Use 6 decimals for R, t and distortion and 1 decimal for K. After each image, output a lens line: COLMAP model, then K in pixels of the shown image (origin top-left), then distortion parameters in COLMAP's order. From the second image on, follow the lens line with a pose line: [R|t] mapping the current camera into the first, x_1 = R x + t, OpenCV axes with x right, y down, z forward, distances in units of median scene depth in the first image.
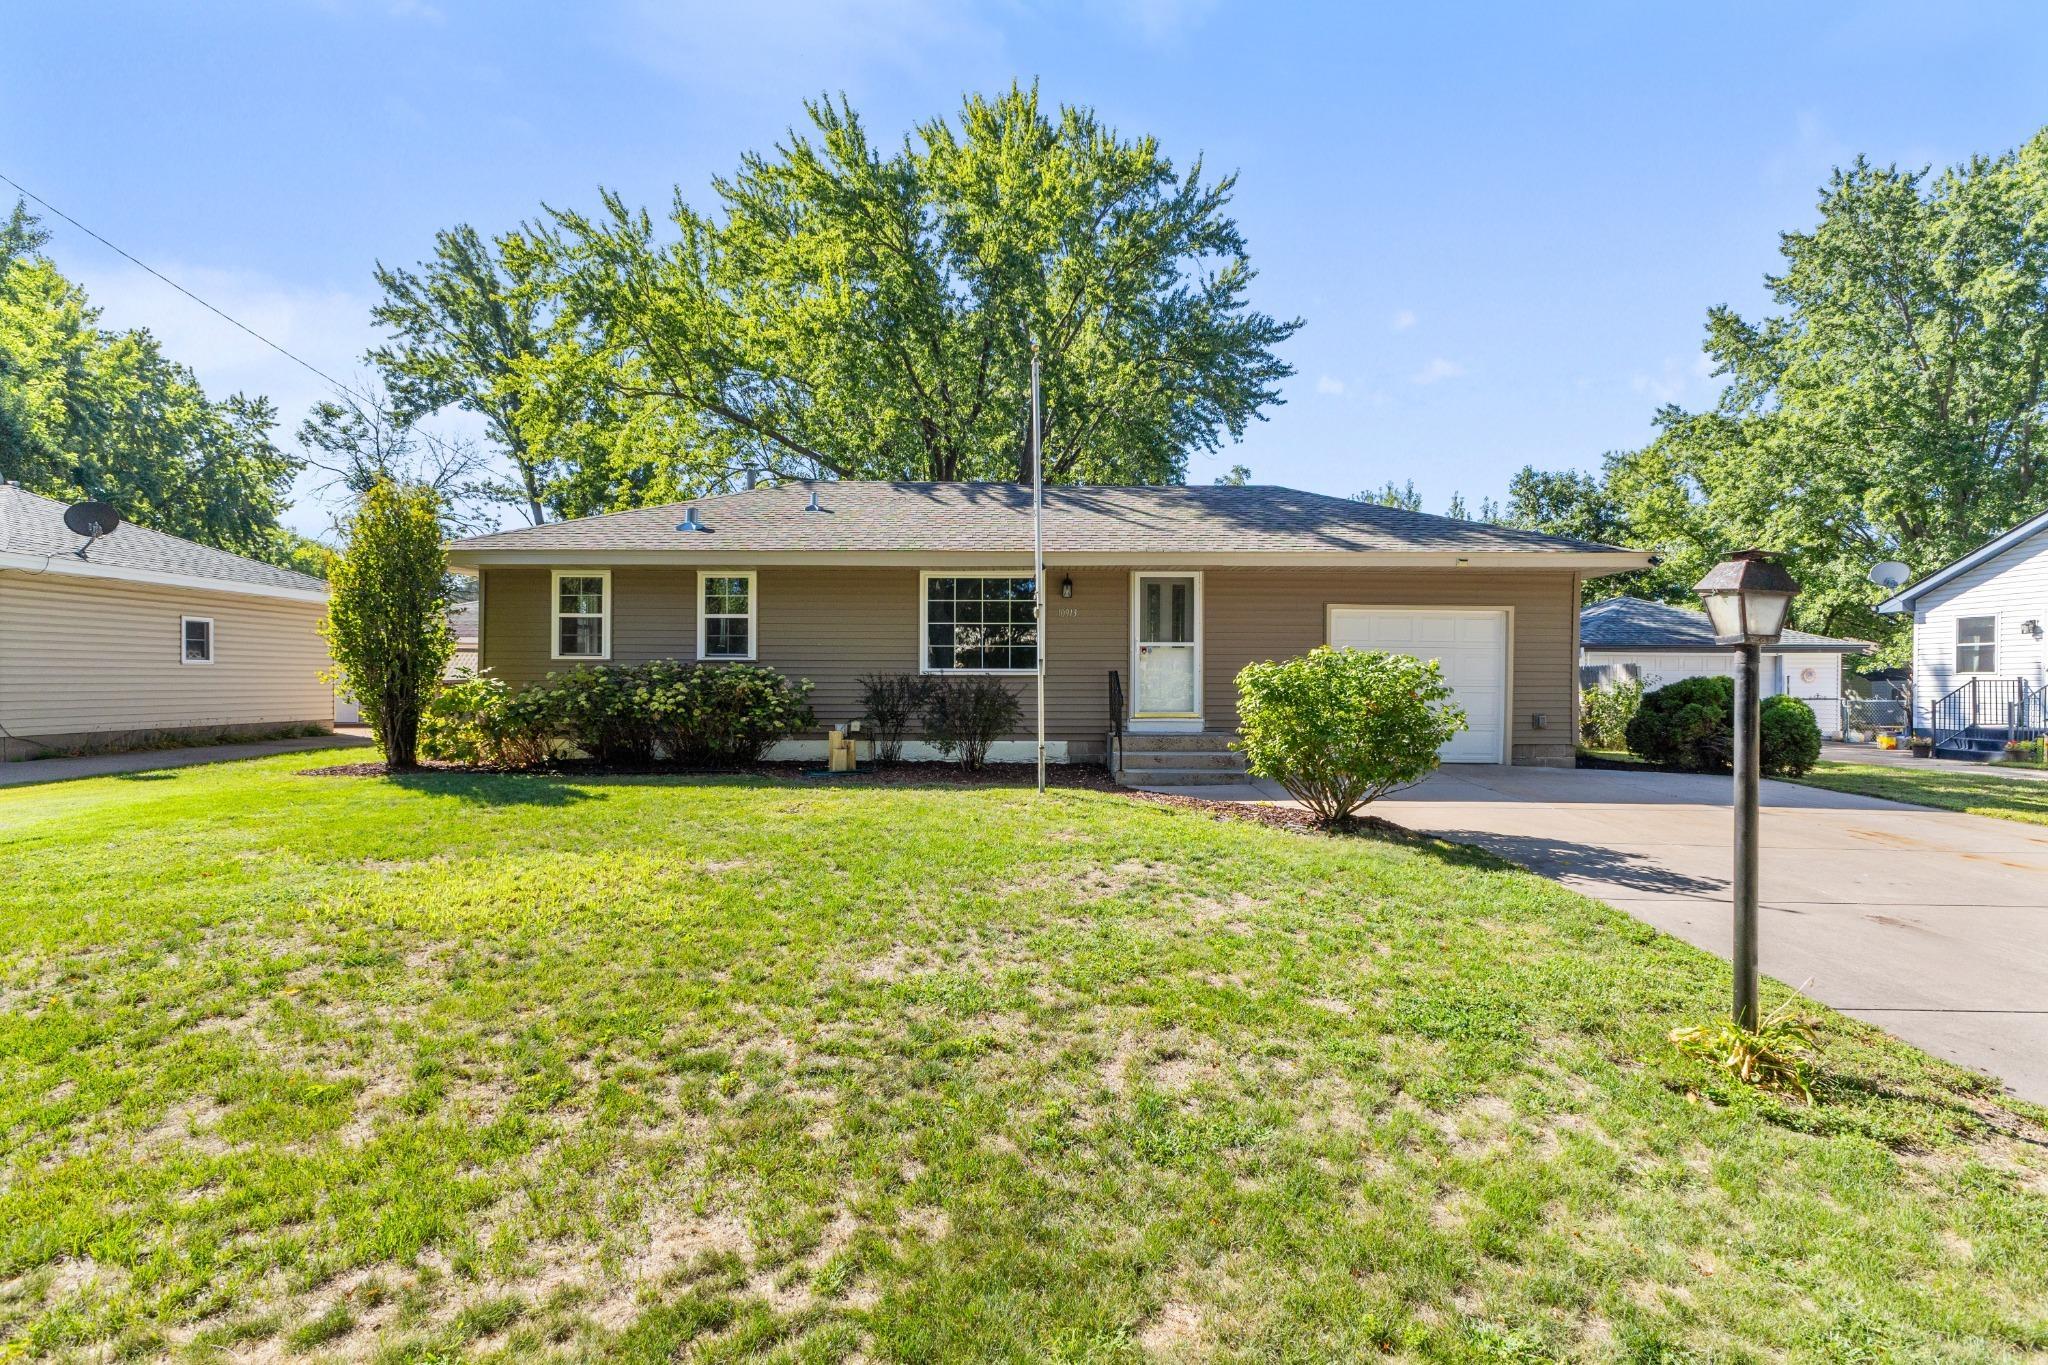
lens RADIAL K [[973.9, 0, 1024.0], [0, 973.9, 682.5], [0, 0, 1]] dist [-0.001189, 0.000084]
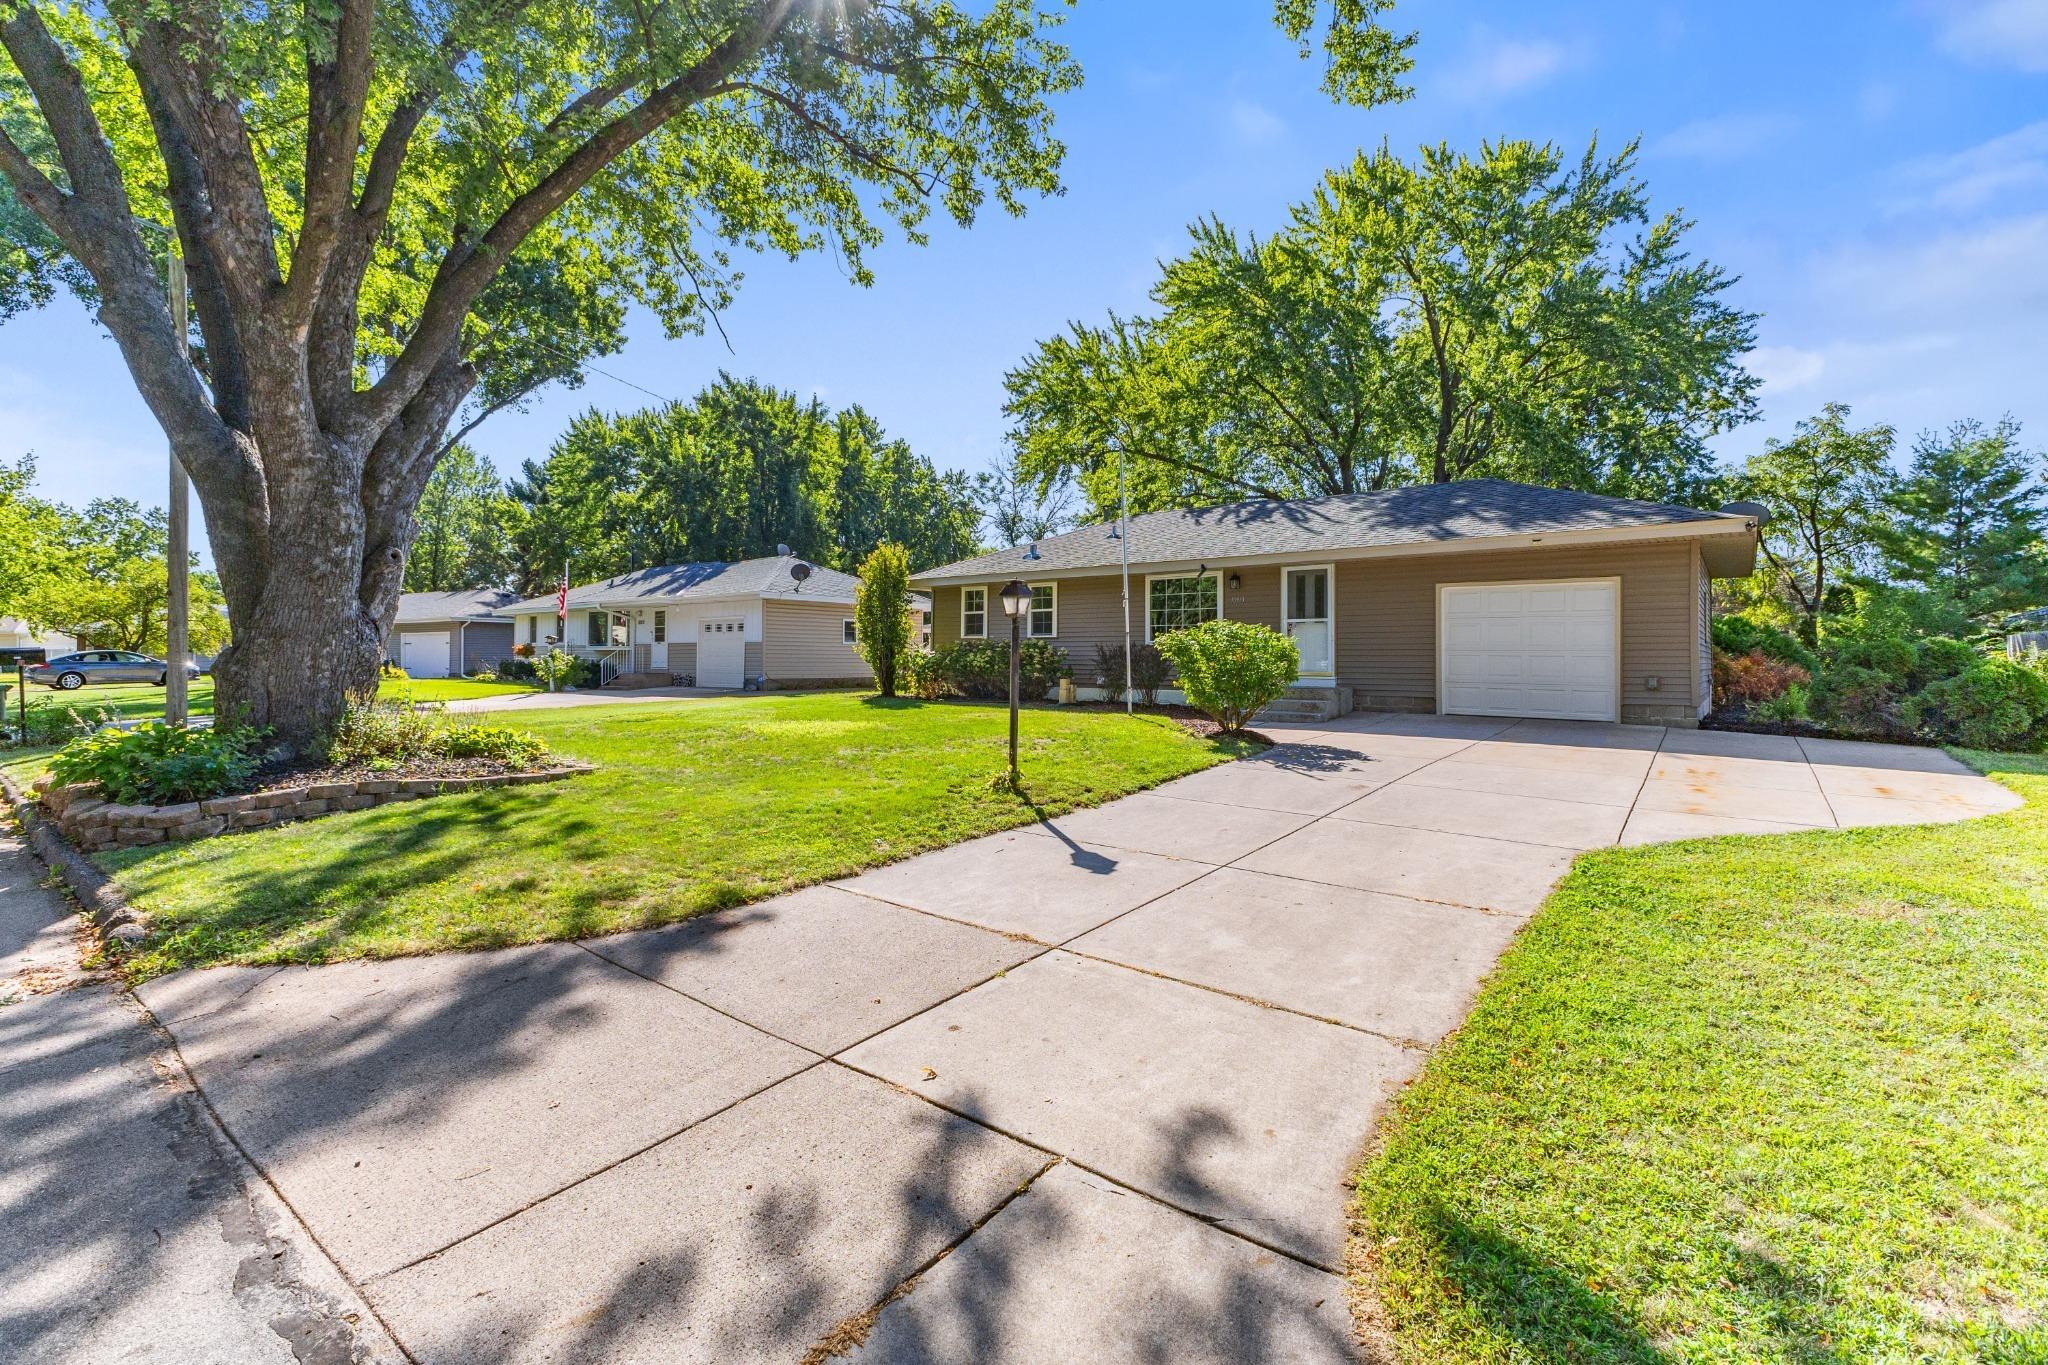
lens RADIAL K [[865.0, 0, 1017.9], [0, 865.0, 672.4], [0, 0, 1]] dist [0.013385, 0.000042]
pose [[0.802133, 0.009293, -0.597073, 0.439132], [-0.001257, 0.999903, 0.013873, 0.013205], [0.597144, -0.010378, 0.802067, -0.159357]]
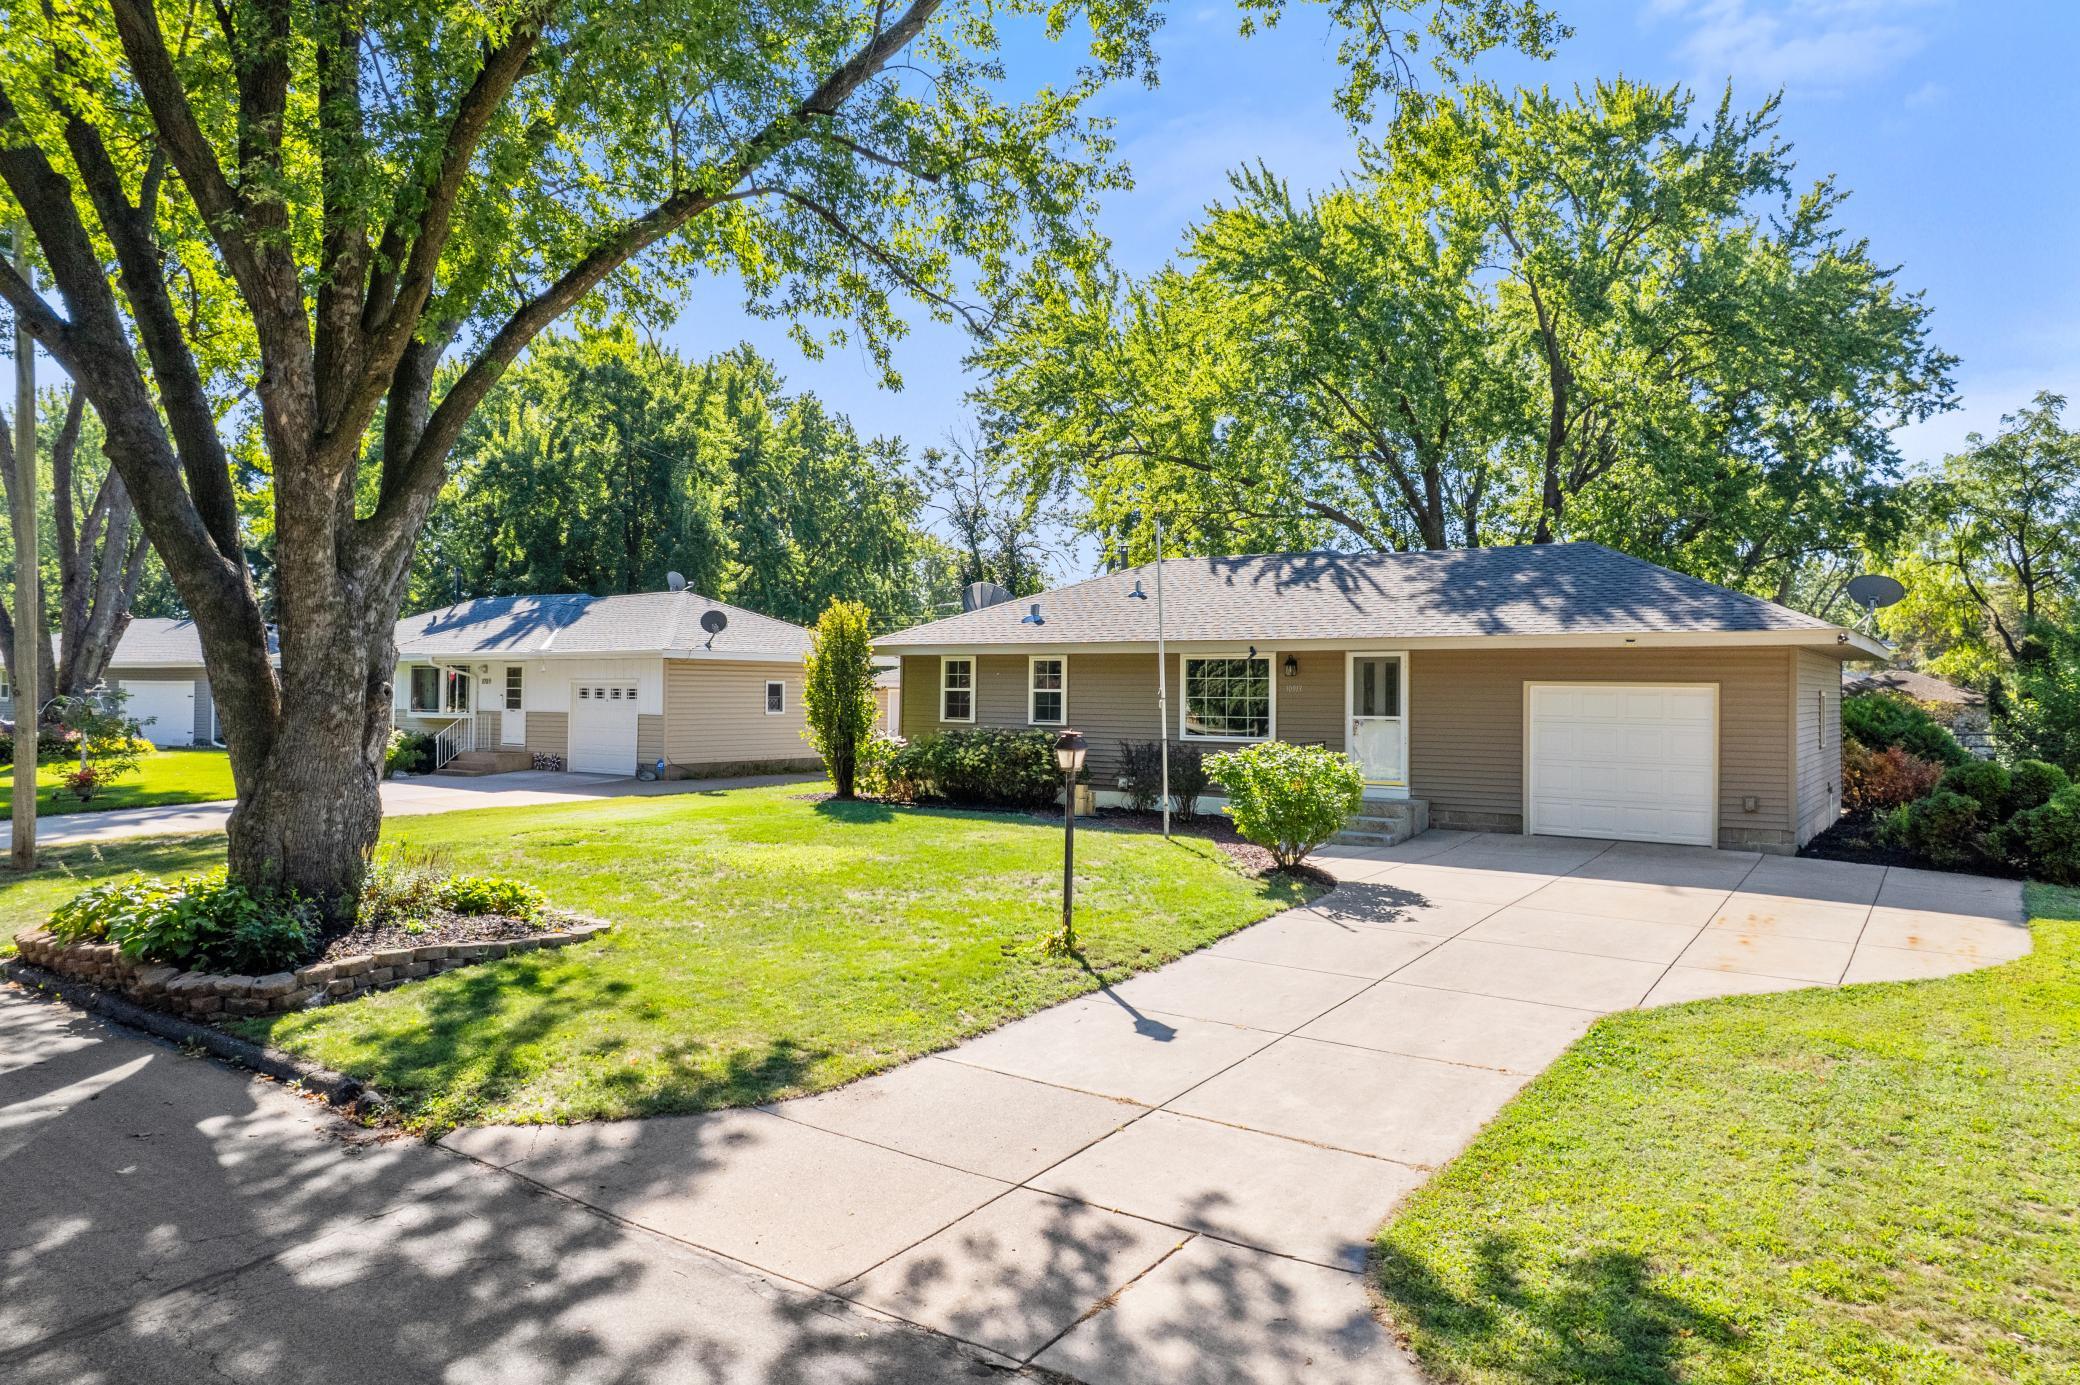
lens RADIAL K [[1286.1, 0, 1036.3], [0, 1286.1, 722.5], [0, 0, 1]] dist [-0.062787, 0.047801]
pose [[0.833969, 0.015608, -0.551590, 0.510530], [-0.006232, 0.999803, 0.018868, -0.047930], [0.551776, -0.012298, 0.833902, -0.349599]]
